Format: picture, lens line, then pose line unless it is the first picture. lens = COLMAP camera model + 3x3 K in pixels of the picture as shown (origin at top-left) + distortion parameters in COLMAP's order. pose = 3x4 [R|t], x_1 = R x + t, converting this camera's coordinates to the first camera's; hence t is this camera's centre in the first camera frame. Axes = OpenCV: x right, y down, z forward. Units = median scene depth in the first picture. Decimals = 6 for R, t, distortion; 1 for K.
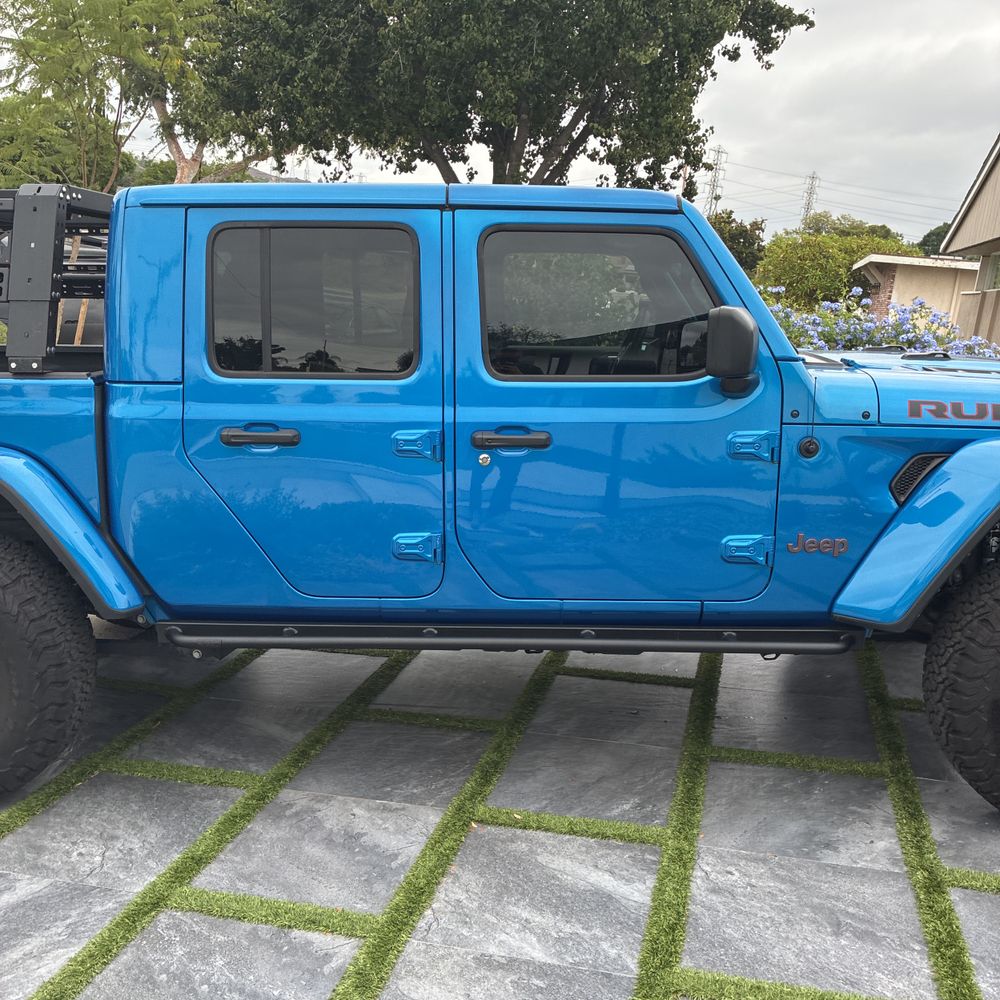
lens RADIAL K [[1018.0, 0, 481.8], [0, 1018.0, 518.7], [0, 0, 1]] dist [0.011043, 0.017499]
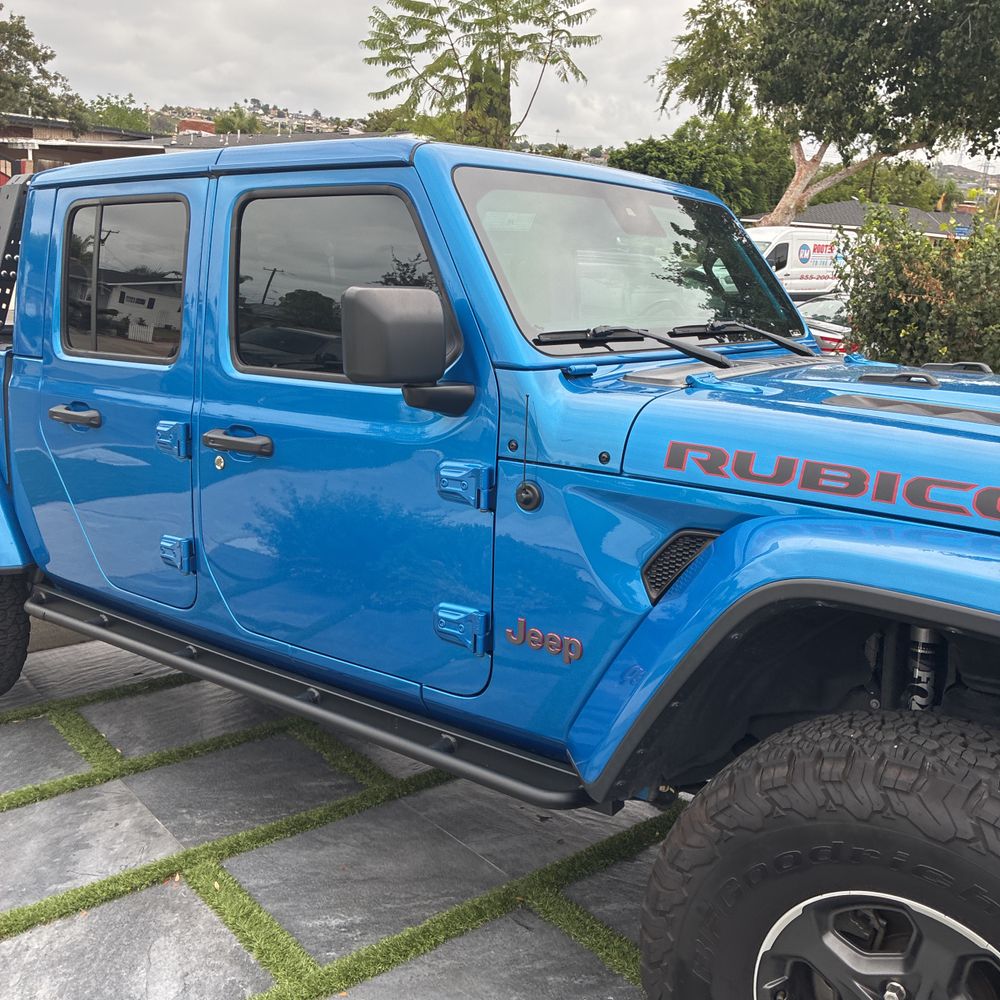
lens RADIAL K [[1016.2, 0, 502.0], [0, 1016.2, 492.8], [0, 0, 1]] dist [0.015155, 0.004833]
pose [[0.812689, 0.122689, -0.569634, 0.653775], [-0.138702, 0.990215, 0.015389, -0.075080], [0.565948, 0.066503, 0.821754, 0.405213]]
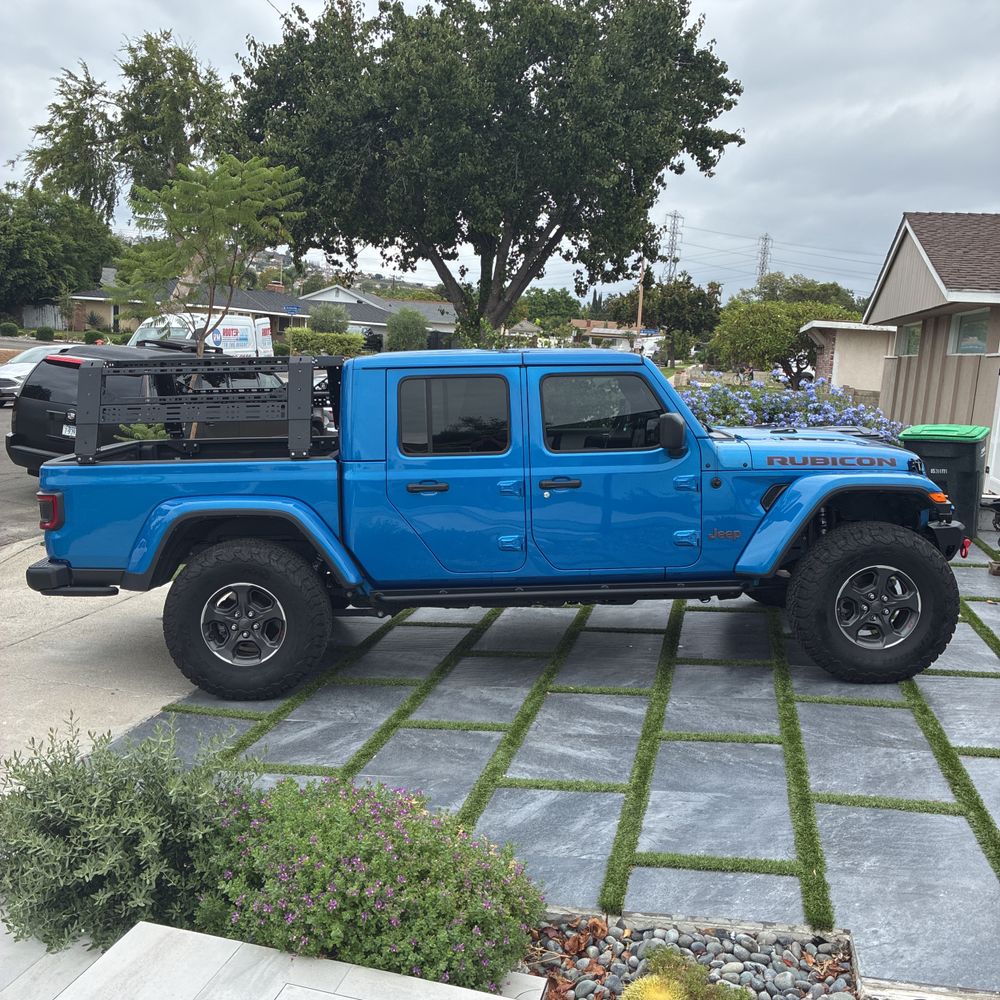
lens RADIAL K [[1023.8, 0, 495.0], [0, 1023.8, 507.7], [0, 0, 1]] dist [0.016603, 0.013869]
pose [[0.998594, -0.035639, 0.039255, -0.159801], [0.038298, 0.996866, -0.069214, 0.087809], [-0.036665, 0.070620, 0.996829, -0.837718]]
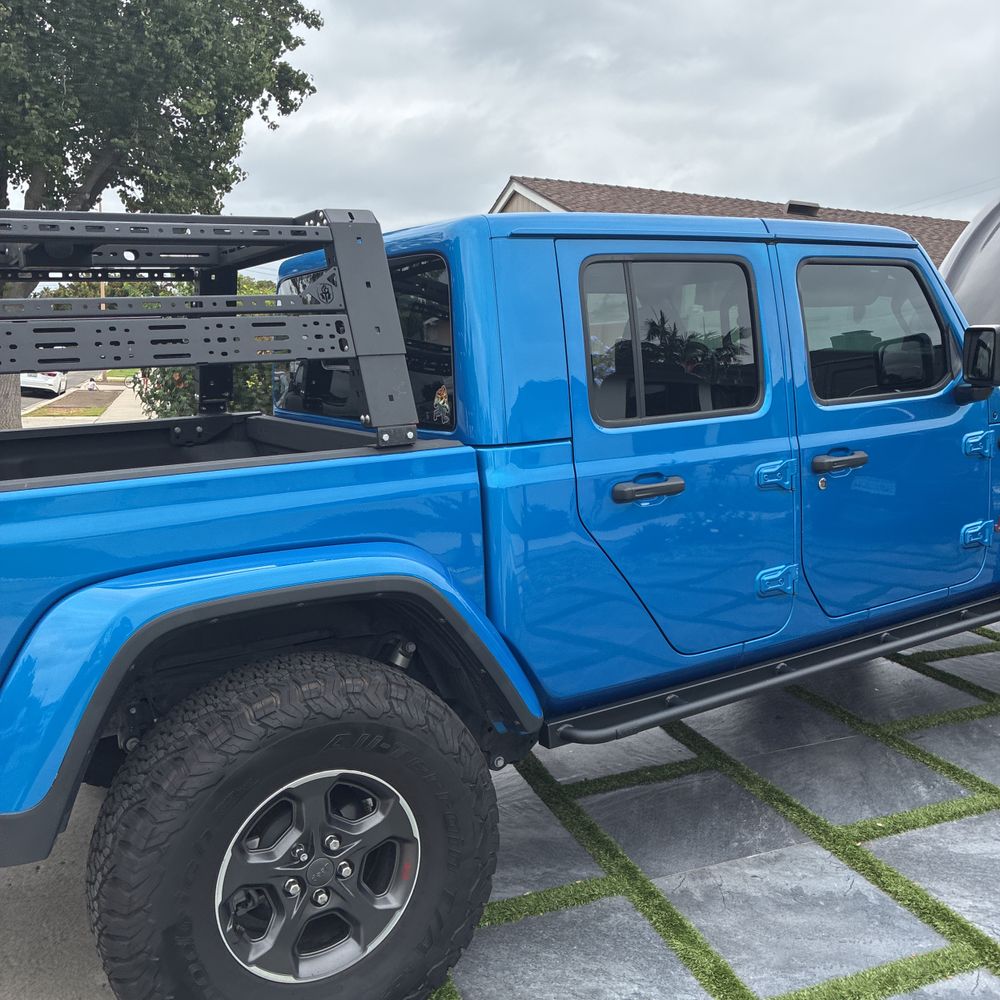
lens RADIAL K [[1023.8, 0, 495.0], [0, 1023.8, 507.7], [0, 0, 1]] dist [0.016603, 0.013869]
pose [[0.829674, -0.130634, 0.542748, -0.786751], [0.164879, 0.986205, -0.014673, -0.069453], [-0.533344, 0.101662, 0.839767, 0.296236]]
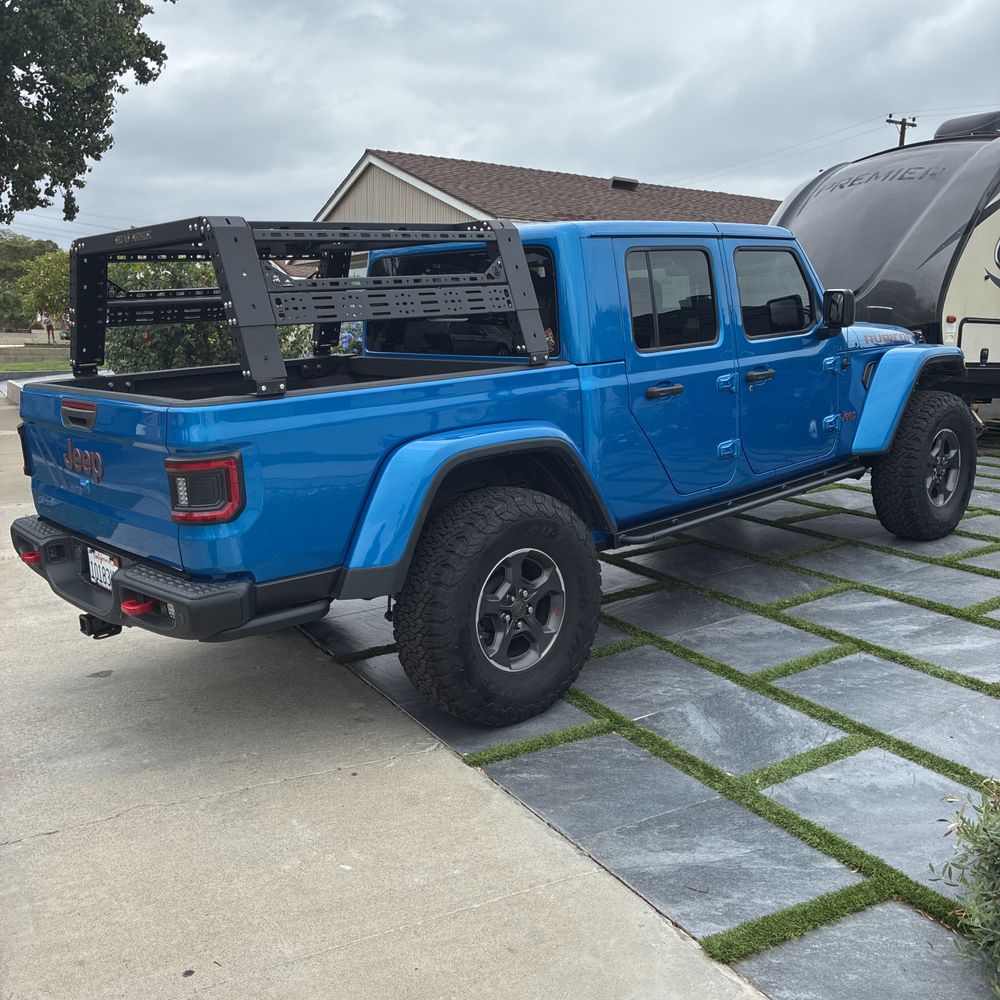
lens RADIAL K [[1022.0, 0, 500.0], [0, 1022.0, 500.0], [0, 0, 1]] dist [0.018739, -0.001006]
pose [[0.700538, -0.180947, 0.690293, -1.373215], [0.202716, 0.977928, 0.050620, -0.046121], [-0.684216, 0.104472, 0.721757, 0.099690]]
